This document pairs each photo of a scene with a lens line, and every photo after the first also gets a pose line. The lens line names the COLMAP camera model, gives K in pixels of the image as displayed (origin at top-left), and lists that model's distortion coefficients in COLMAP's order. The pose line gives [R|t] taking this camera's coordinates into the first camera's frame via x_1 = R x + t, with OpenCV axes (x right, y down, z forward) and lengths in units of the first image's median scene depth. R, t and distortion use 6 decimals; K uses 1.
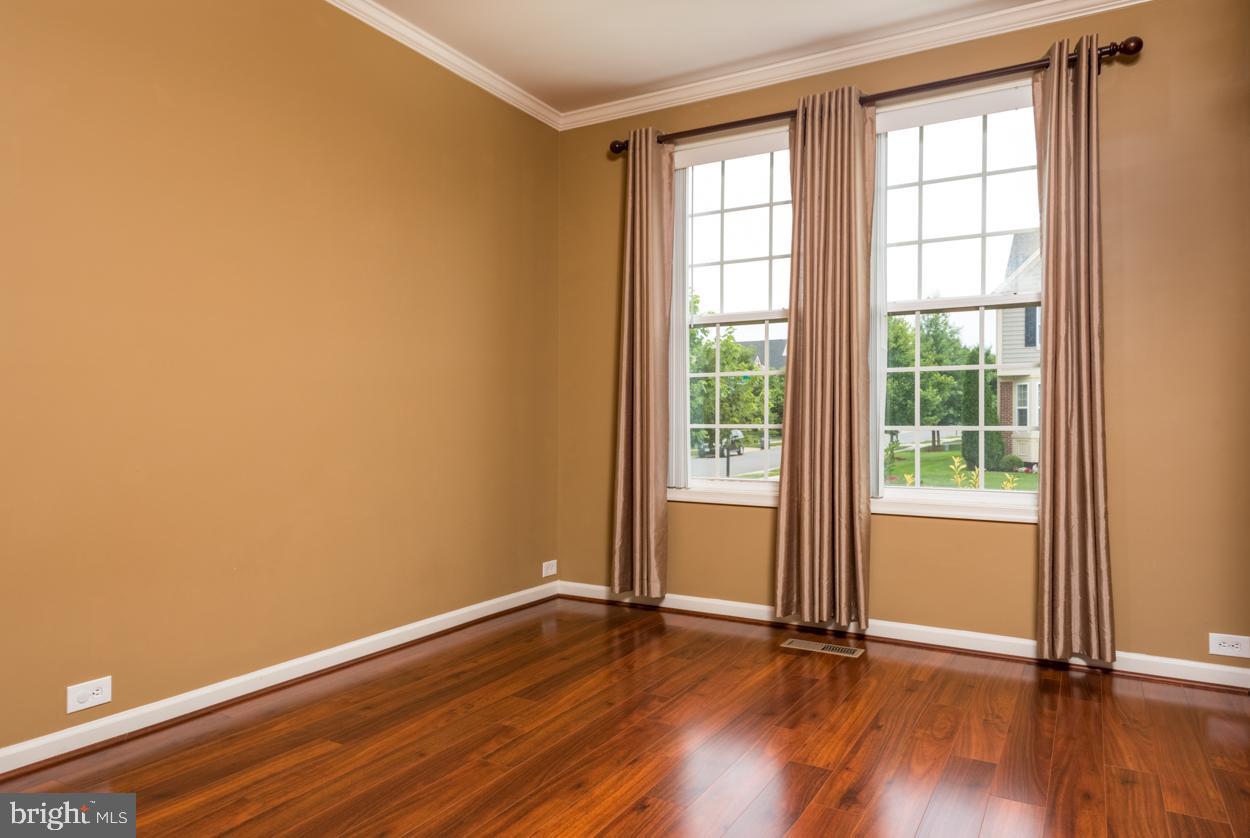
lens RADIAL K [[809.5, 0, 628.6], [0, 809.5, 410.9], [0, 0, 1]] dist [0.110876, -0.074965]
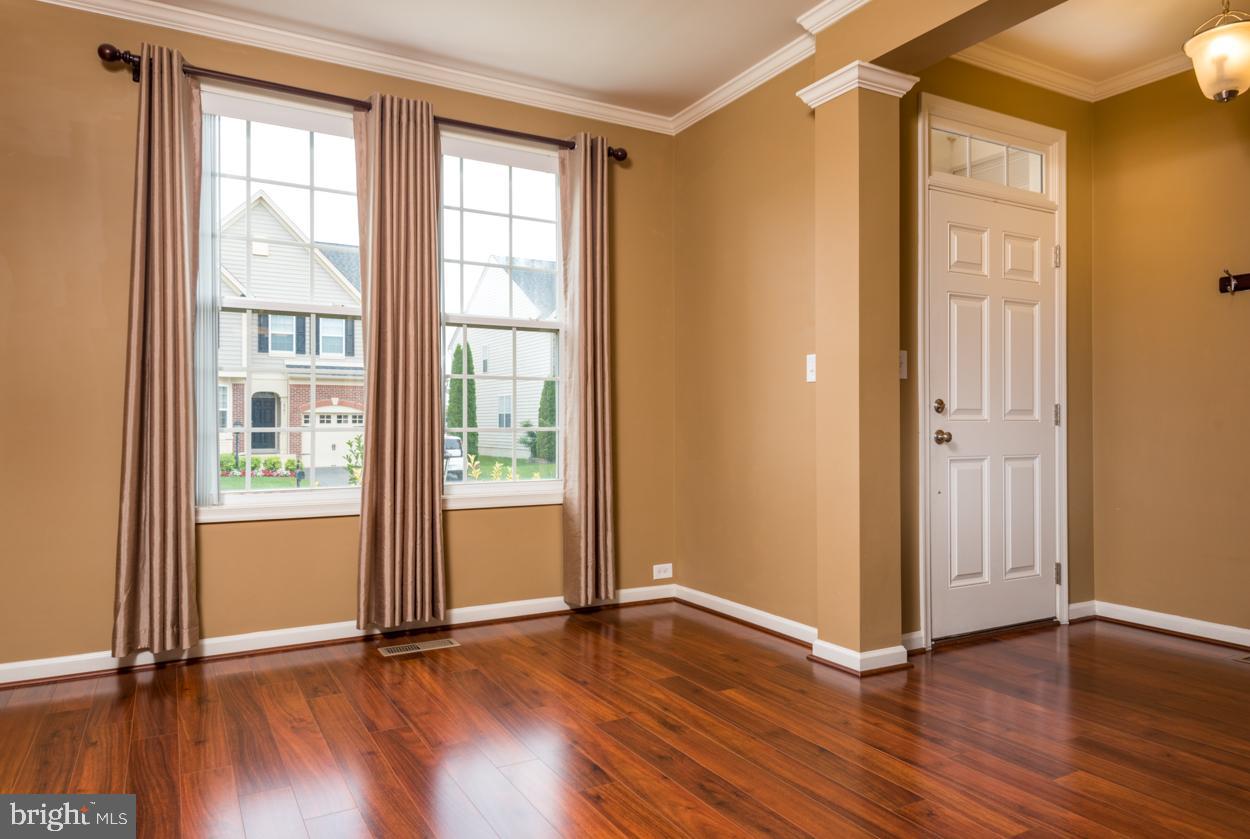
lens RADIAL K [[801.4, 0, 625.0], [0, 801.4, 419.5], [0, 0, 1]] dist [0.031907, -0.022609]
pose [[0.519895, 0.001557, 0.854229, -0.467058], [-0.008369, 0.999960, 0.003271, 0.001292], [-0.854189, -0.008849, 0.519887, 0.256672]]
